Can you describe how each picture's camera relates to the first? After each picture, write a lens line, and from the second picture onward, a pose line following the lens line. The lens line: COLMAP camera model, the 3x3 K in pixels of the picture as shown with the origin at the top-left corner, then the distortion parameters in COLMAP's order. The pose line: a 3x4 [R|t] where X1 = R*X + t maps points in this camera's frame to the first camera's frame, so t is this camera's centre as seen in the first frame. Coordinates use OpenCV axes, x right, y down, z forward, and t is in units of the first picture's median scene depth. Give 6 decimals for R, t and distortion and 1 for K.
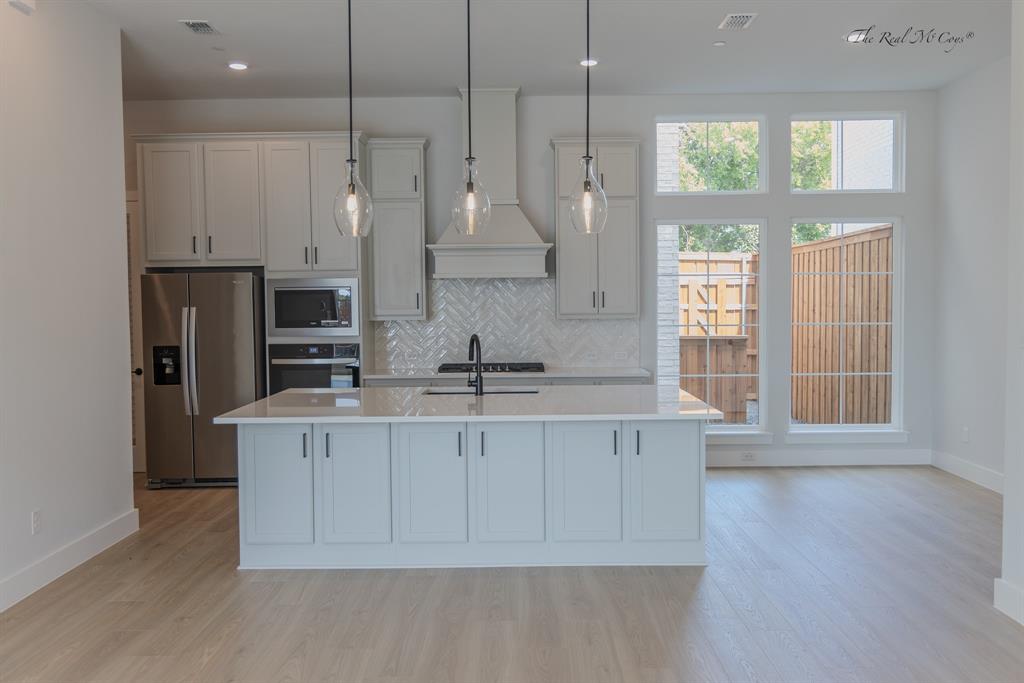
lens RADIAL K [[926.5, 0, 511.6], [0, 926.5, 333.9], [0, 0, 1]] dist [0.006155, 0.002943]
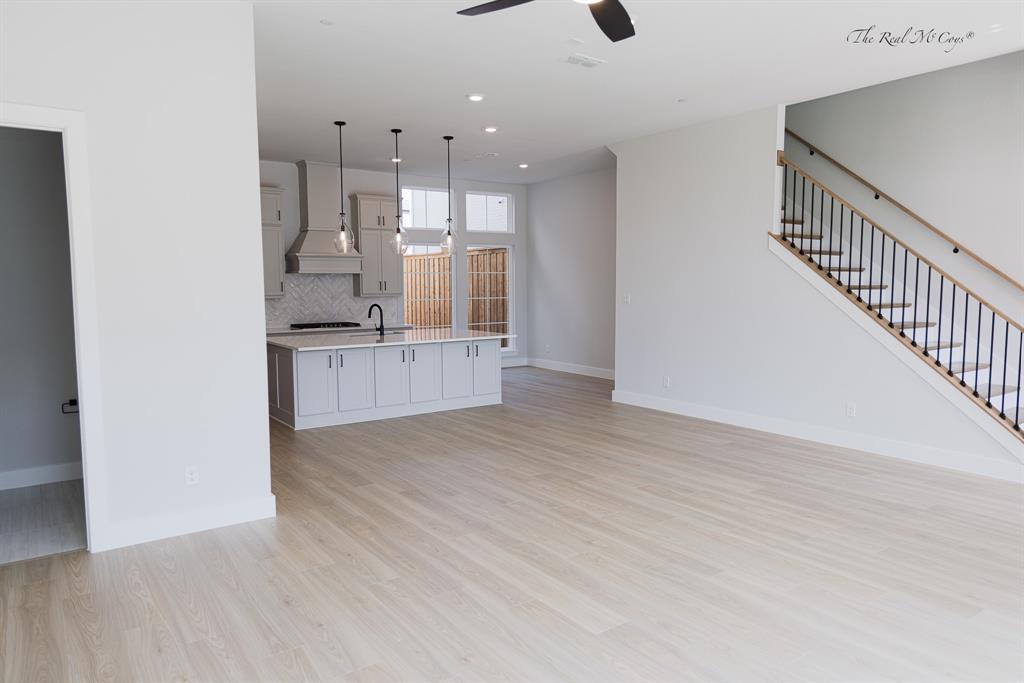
lens RADIAL K [[697.8, 0, 512.3], [0, 697.8, 345.1], [0, 0, 1]] dist [0.001408, 0.008173]
pose [[0.816126, -0.048067, 0.575872, -0.475331], [0.020296, 0.998304, 0.054564, 0.009012], [-0.577518, -0.032843, 0.815717, -0.260305]]
